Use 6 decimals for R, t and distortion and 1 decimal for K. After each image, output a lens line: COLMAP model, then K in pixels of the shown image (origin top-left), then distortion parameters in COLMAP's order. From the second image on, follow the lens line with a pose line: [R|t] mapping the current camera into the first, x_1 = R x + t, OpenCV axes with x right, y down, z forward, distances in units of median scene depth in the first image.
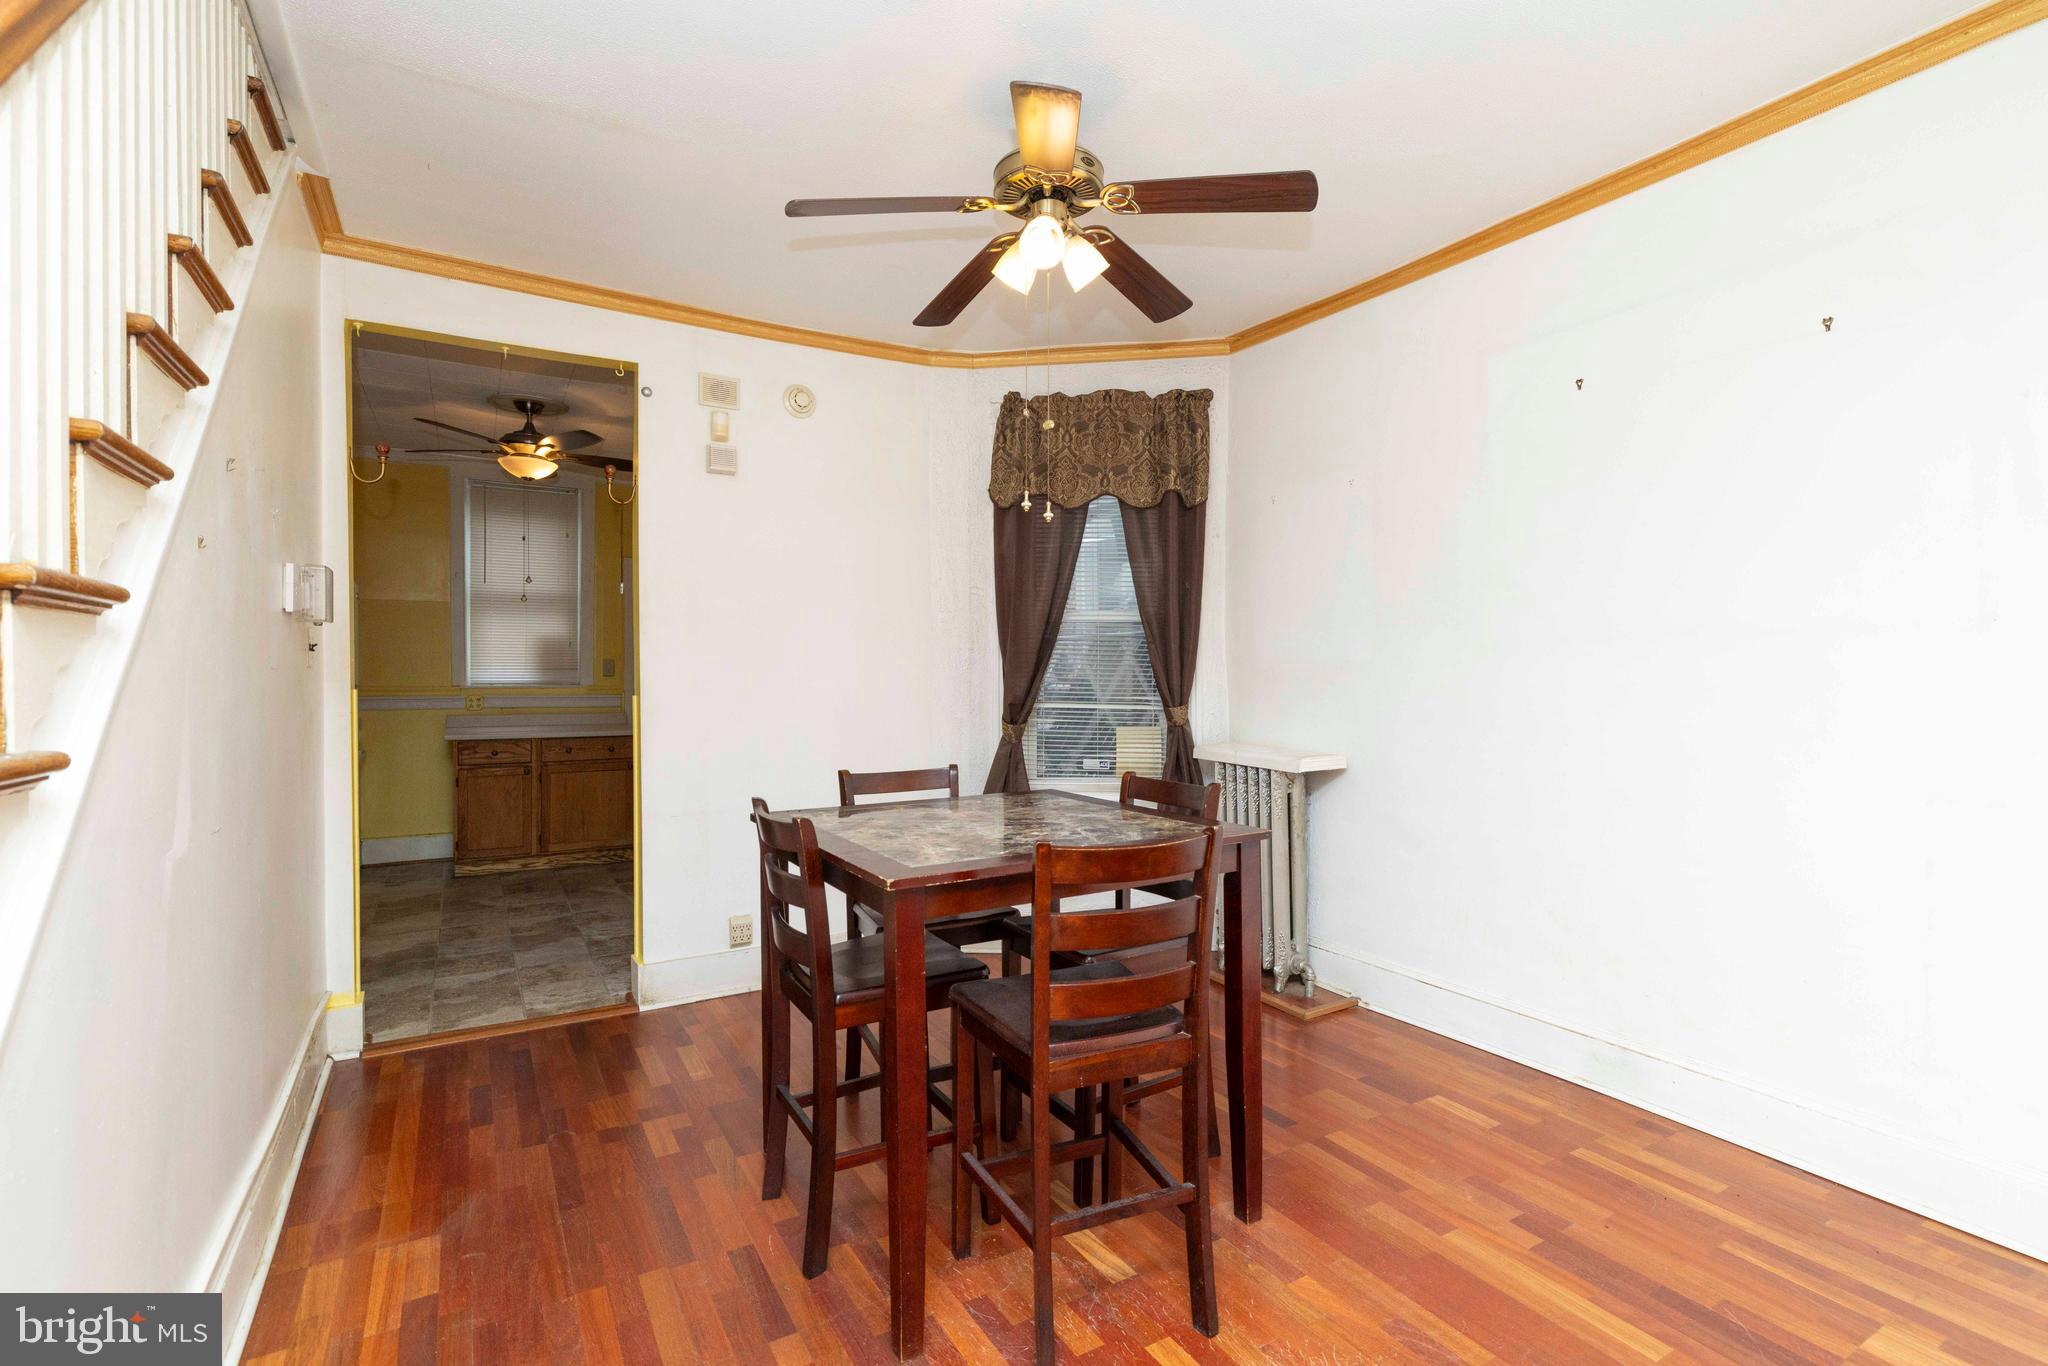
lens RADIAL K [[945.8, 0, 1035.9], [0, 945.8, 672.8], [0, 0, 1]] dist [-0.003599, -0.000792]
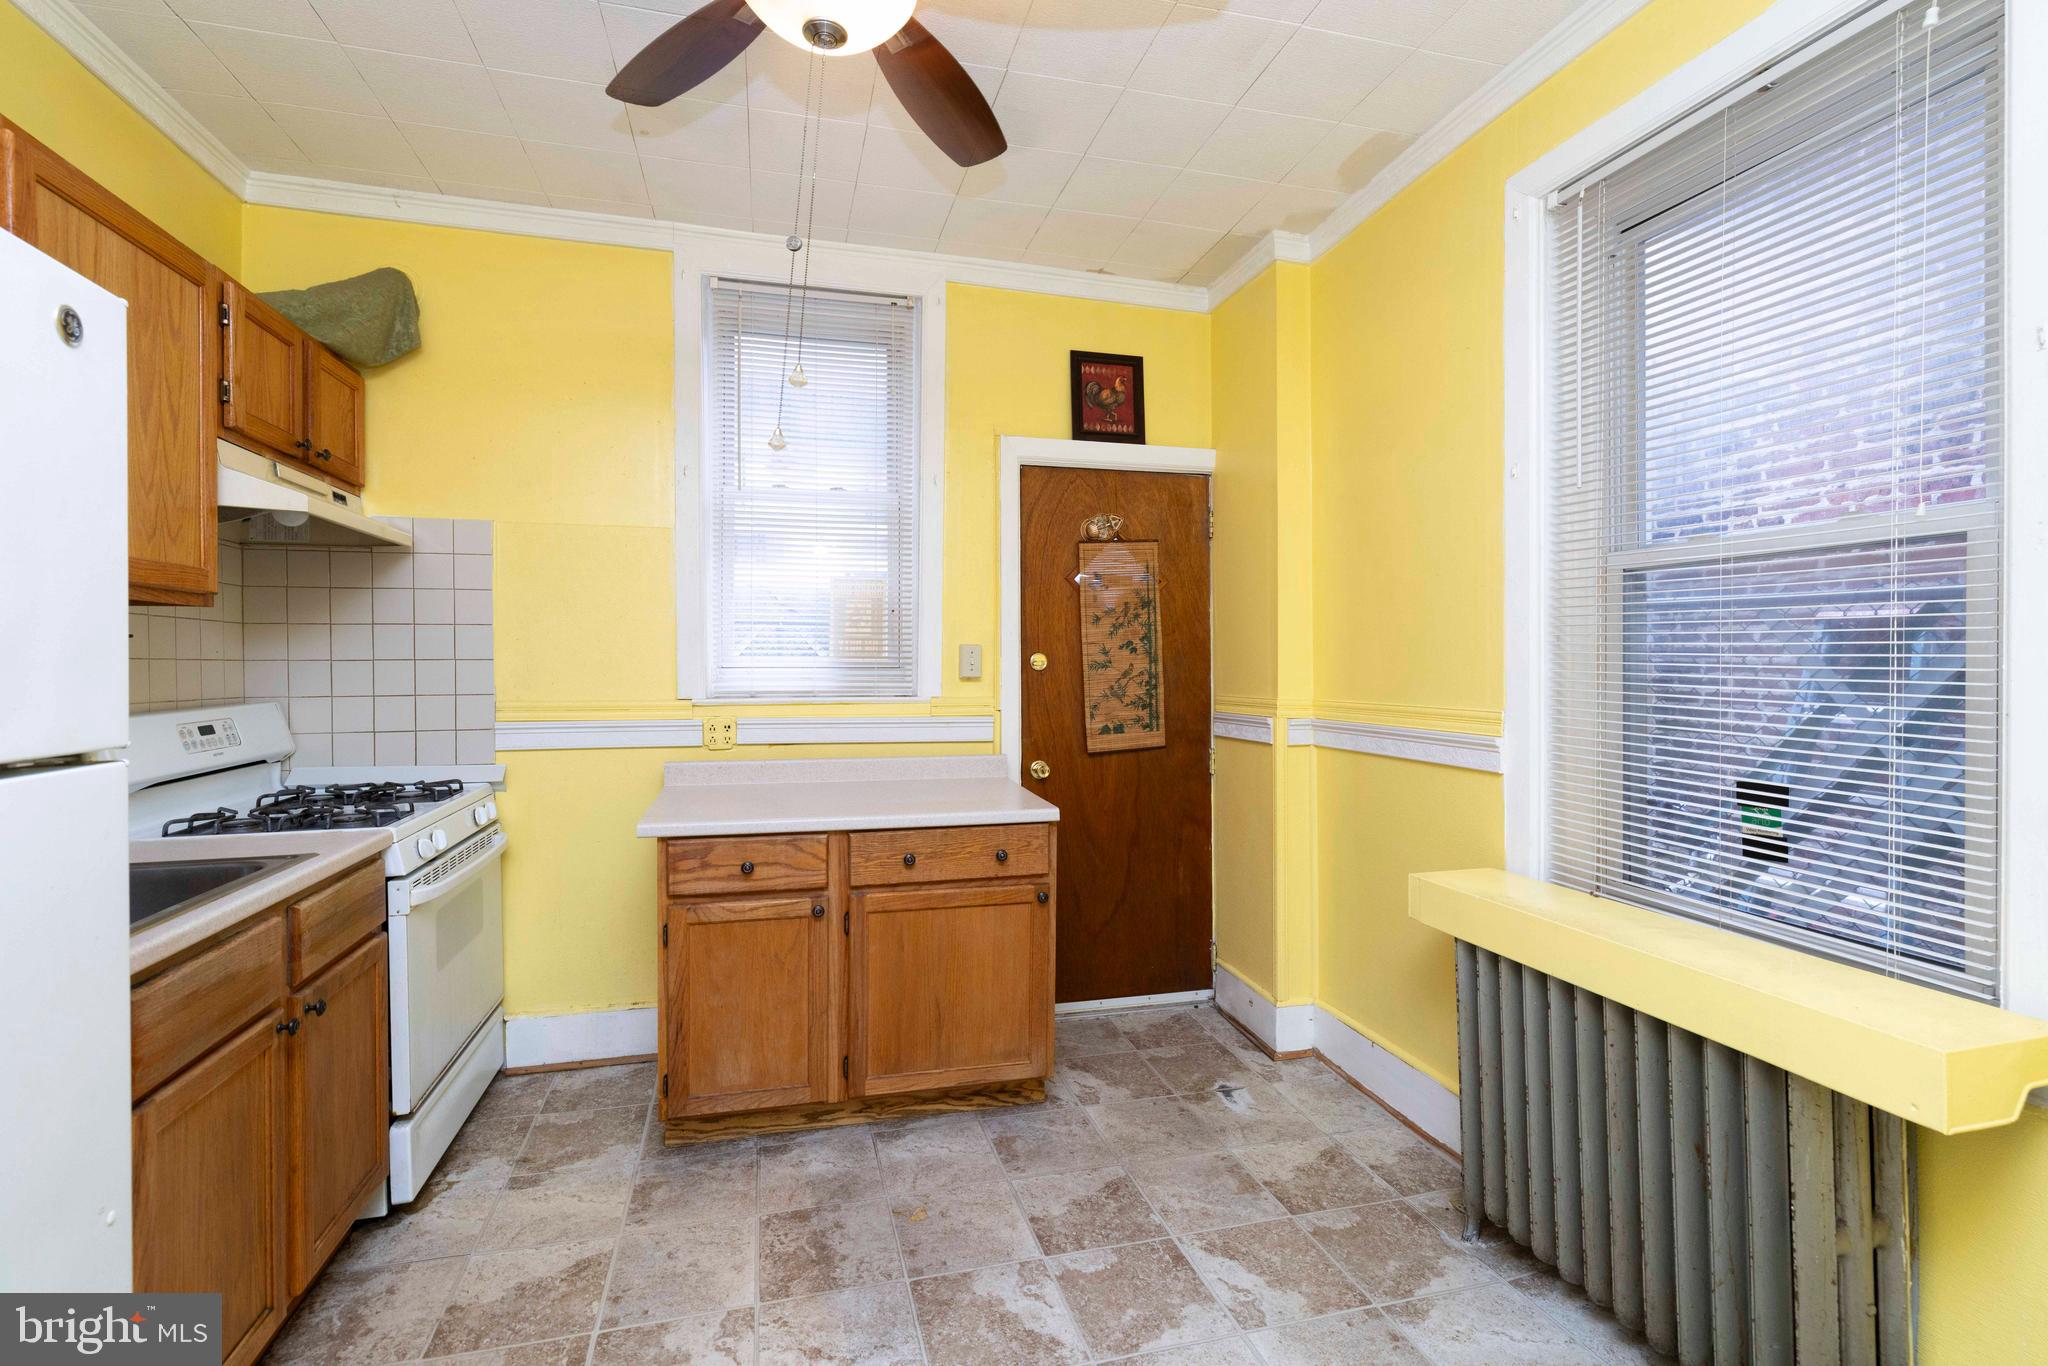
lens RADIAL K [[940.1, 0, 1025.2], [0, 940.1, 662.7], [0, 0, 1]] dist [0.000283, 0.001809]
pose [[0.964091, -0.004543, -0.265532, -0.492251], [0.002098, 0.999953, -0.009492, -0.000576], [0.265562, 0.008594, 0.964055, 0.903536]]
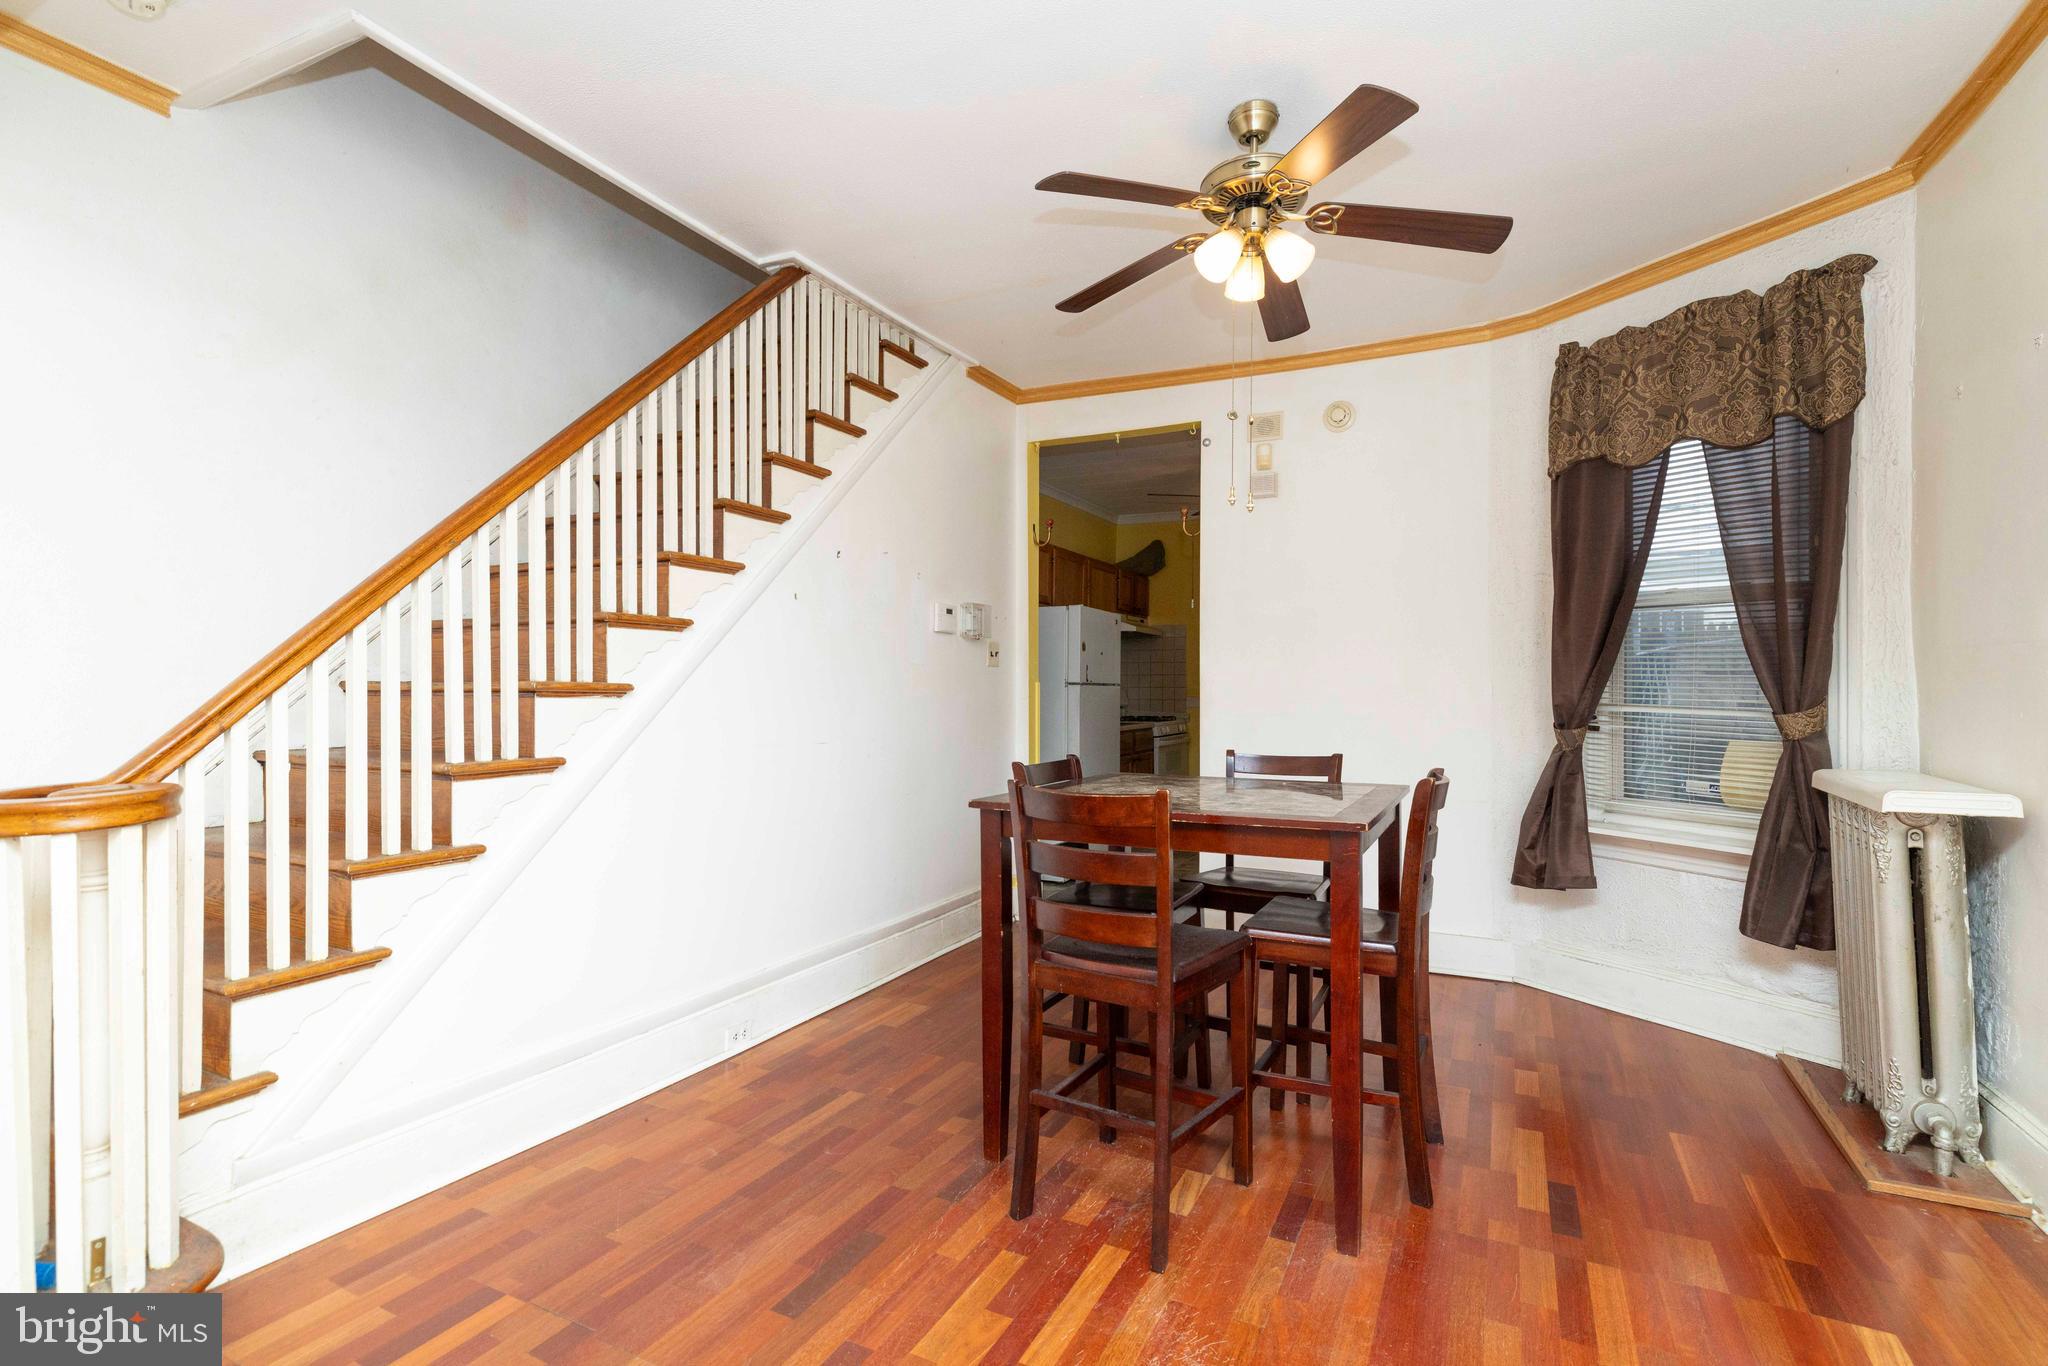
lens RADIAL K [[940.1, 0, 1041.1], [0, 940.1, 678.4], [0, 0, 1]] dist [0.000283, 0.001809]
pose [[0.547024, -0.004079, -0.837107, 0.432823], [-0.012316, 0.999841, -0.012920, 0.025206], [0.837026, 0.017378, 0.546887, 0.134915]]
